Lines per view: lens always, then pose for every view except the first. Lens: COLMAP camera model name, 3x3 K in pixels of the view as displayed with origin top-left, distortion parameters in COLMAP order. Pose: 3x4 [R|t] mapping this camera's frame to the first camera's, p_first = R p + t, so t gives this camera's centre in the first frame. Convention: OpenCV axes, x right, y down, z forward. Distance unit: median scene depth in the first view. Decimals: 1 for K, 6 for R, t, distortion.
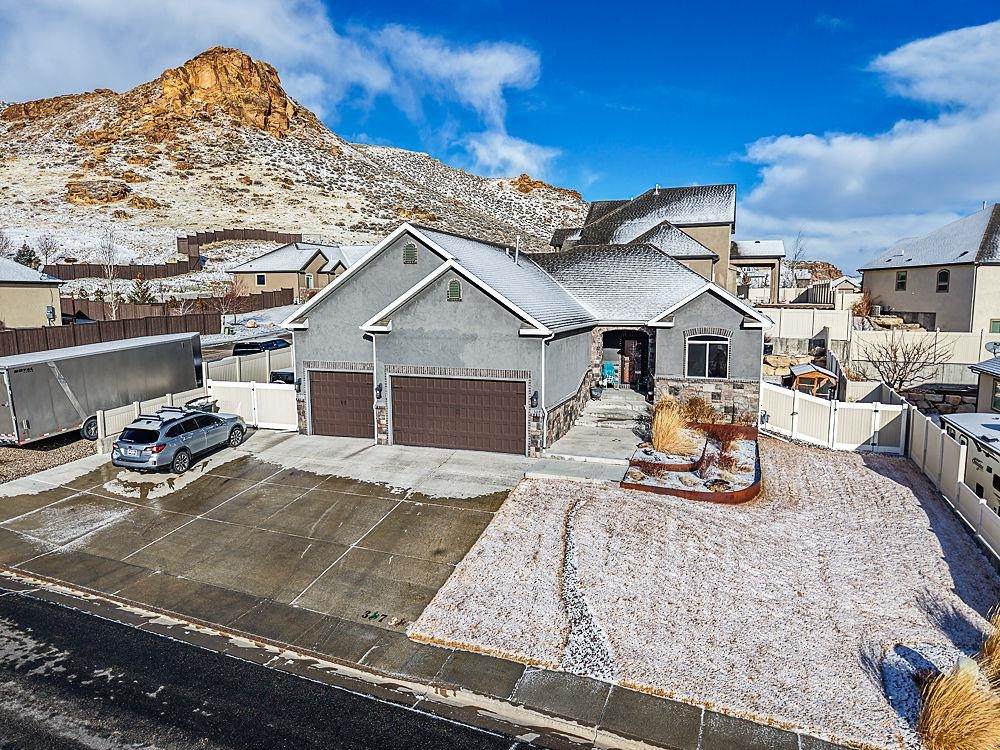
lens RADIAL K [[671.1, 0, 497.6], [0, 671.1, 373.7], [0, 0, 1]] dist [0.019812, -0.022407]
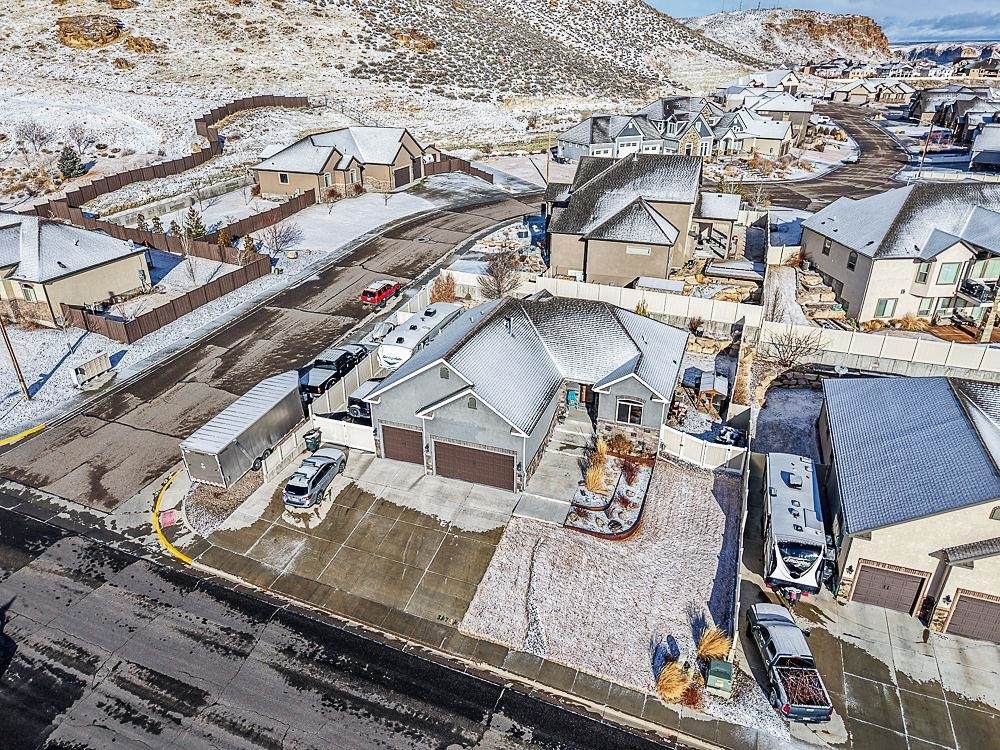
lens RADIAL K [[671.1, 0, 497.6], [0, 671.1, 373.7], [0, 0, 1]] dist [0.019812, -0.022407]
pose [[0.999995, 0.003086, -0.000028, -0.001345], [-0.002912, 0.946485, 0.322735, -0.667362], [0.001023, -0.322733, 0.946490, -0.506470]]
